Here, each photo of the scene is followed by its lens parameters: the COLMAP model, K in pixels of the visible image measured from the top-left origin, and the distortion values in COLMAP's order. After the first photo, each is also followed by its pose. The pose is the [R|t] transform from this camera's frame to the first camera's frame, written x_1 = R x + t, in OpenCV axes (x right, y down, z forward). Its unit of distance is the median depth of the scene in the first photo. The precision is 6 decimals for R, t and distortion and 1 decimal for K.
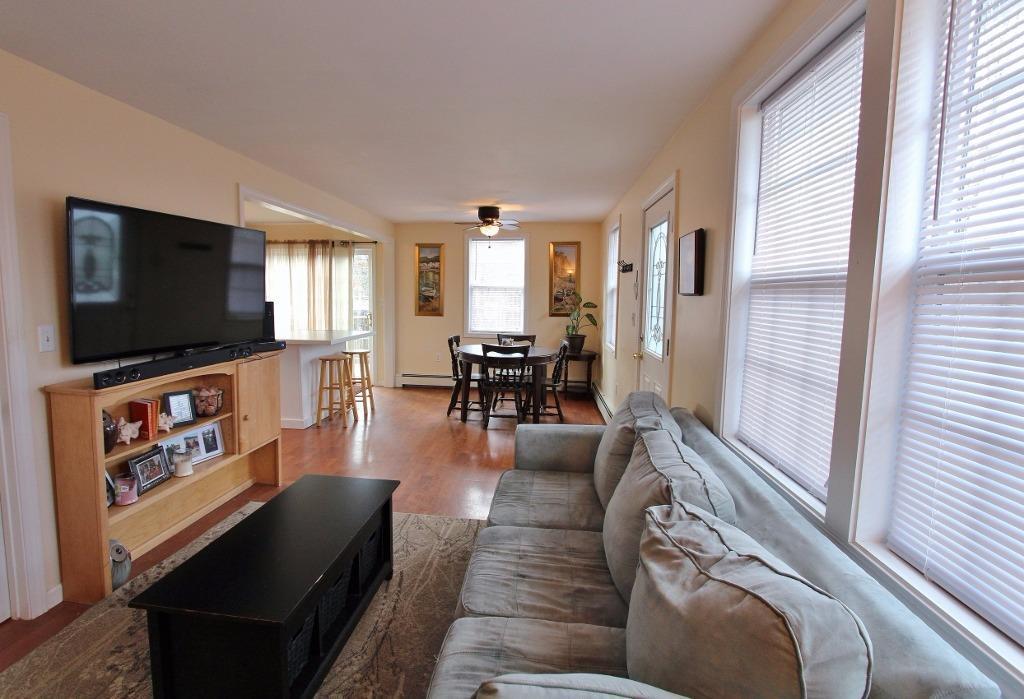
lens RADIAL K [[493.2, 0, 482.5], [0, 493.2, 339.2], [0, 0, 1]] dist [-0.011467, -0.000525]
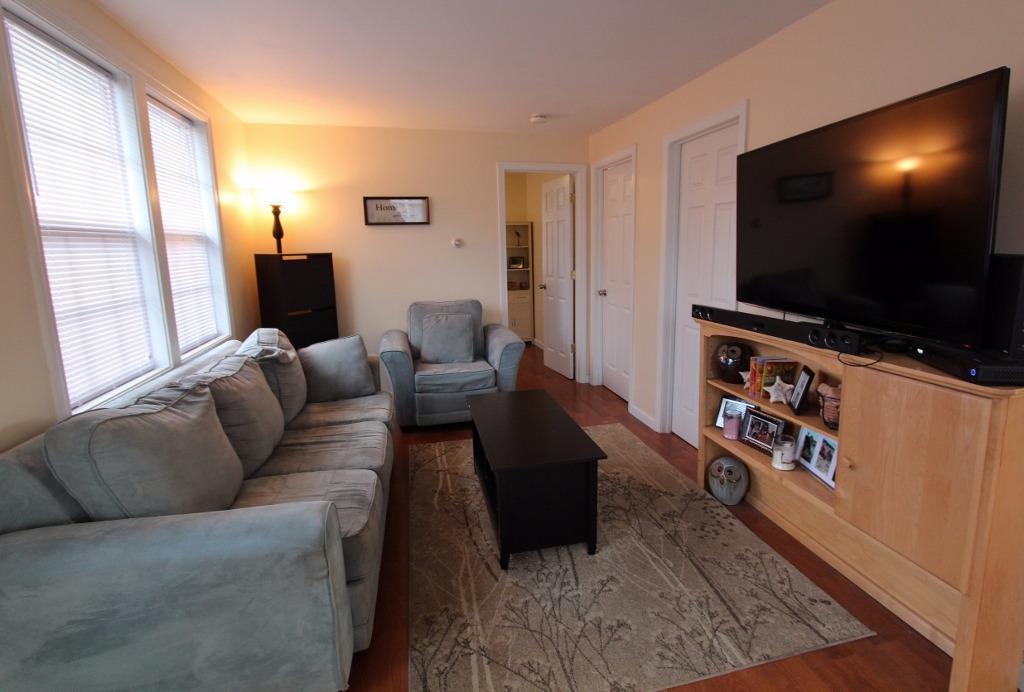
lens RADIAL K [[493.0, 0, 532.1], [0, 493.0, 332.8], [0, 0, 1]] dist [-0.021935, 0.003981]
pose [[-0.927959, 0.067044, -0.366602, 0.023340], [-0.030460, 0.966750, 0.253901, -0.059167], [0.371435, 0.246777, -0.895063, 0.703837]]
